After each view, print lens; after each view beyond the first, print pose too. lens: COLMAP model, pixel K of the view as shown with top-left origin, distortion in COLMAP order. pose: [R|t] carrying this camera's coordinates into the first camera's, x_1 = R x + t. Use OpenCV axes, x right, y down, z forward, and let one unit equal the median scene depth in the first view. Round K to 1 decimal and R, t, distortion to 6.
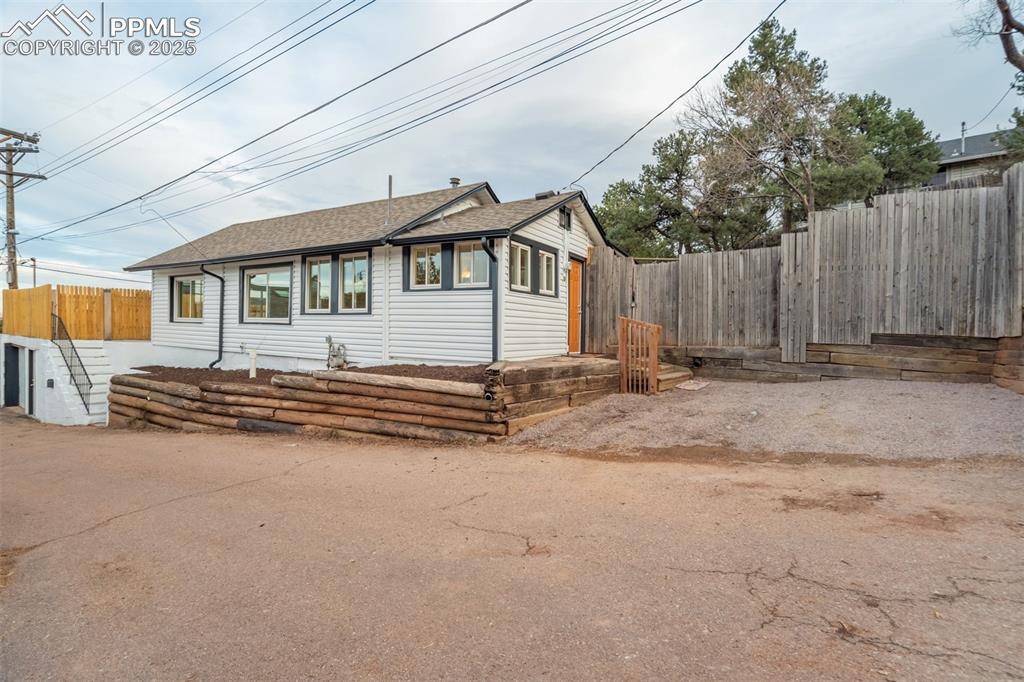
lens RADIAL K [[476.0, 0, 513.1], [0, 476.0, 344.2], [0, 0, 1]] dist [-0.021887, 0.004703]
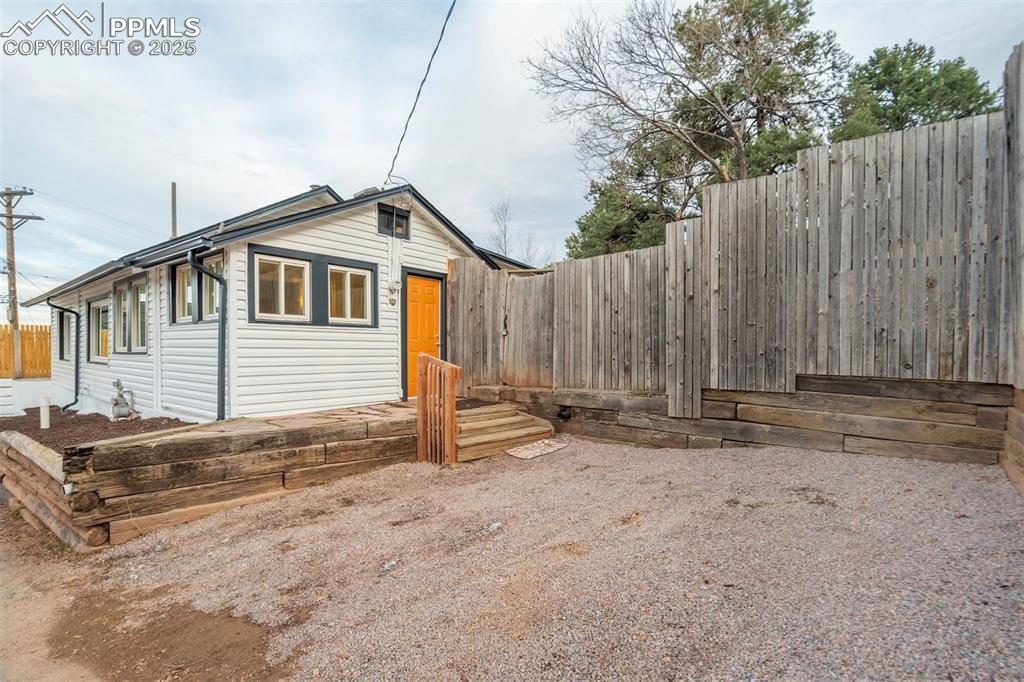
lens RADIAL K [[476.0, 0, 506.3], [0, 476.0, 367.7], [0, 0, 1]] dist [-0.021887, 0.004703]
pose [[0.989615, -0.011471, -0.143282, 0.448416], [0.011656, 0.999932, 0.000454, -0.034348], [0.143267, -0.002120, 0.989682, 0.313921]]
